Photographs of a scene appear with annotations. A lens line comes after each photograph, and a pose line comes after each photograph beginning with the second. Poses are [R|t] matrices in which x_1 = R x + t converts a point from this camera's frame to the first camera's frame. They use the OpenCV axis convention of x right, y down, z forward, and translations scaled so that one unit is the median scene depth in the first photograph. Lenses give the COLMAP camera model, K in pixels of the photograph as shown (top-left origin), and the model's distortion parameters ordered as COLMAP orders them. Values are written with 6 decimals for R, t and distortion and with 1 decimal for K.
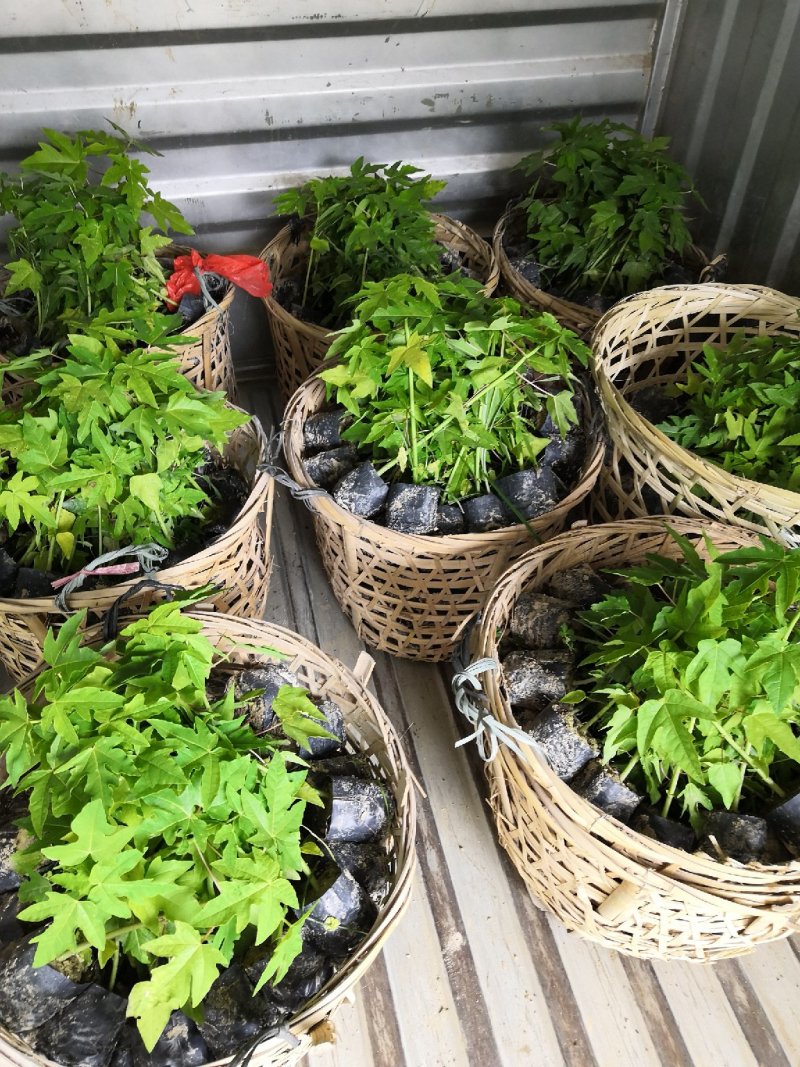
lens RADIAL K [[857.0, 0, 402.0], [0, 857.0, 531.1], [0, 0, 1]] dist [-0.013137, 0.061827]
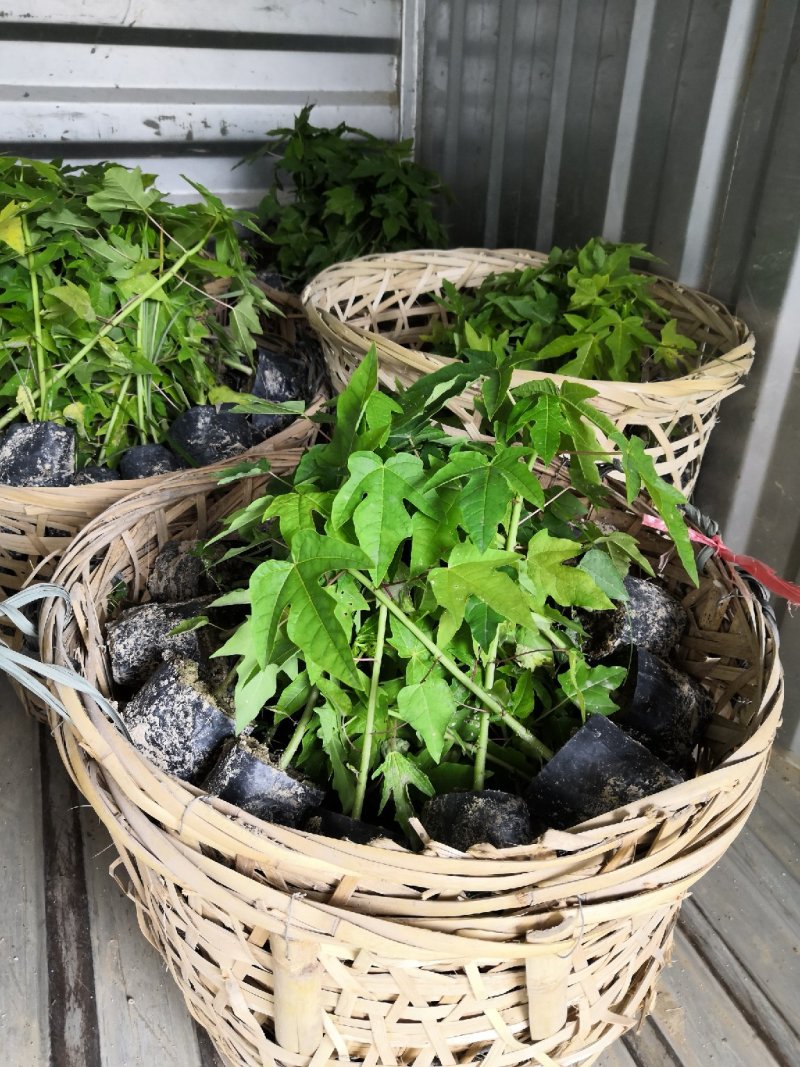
lens RADIAL K [[857.0, 0, 402.0], [0, 857.0, 531.1], [0, 0, 1]] dist [-0.013137, 0.061827]
pose [[0.988771, -0.061945, 0.135995, 0.207799], [0.093233, 0.966919, -0.237434, 0.219044], [-0.116788, 0.247447, 0.961837, 0.313099]]
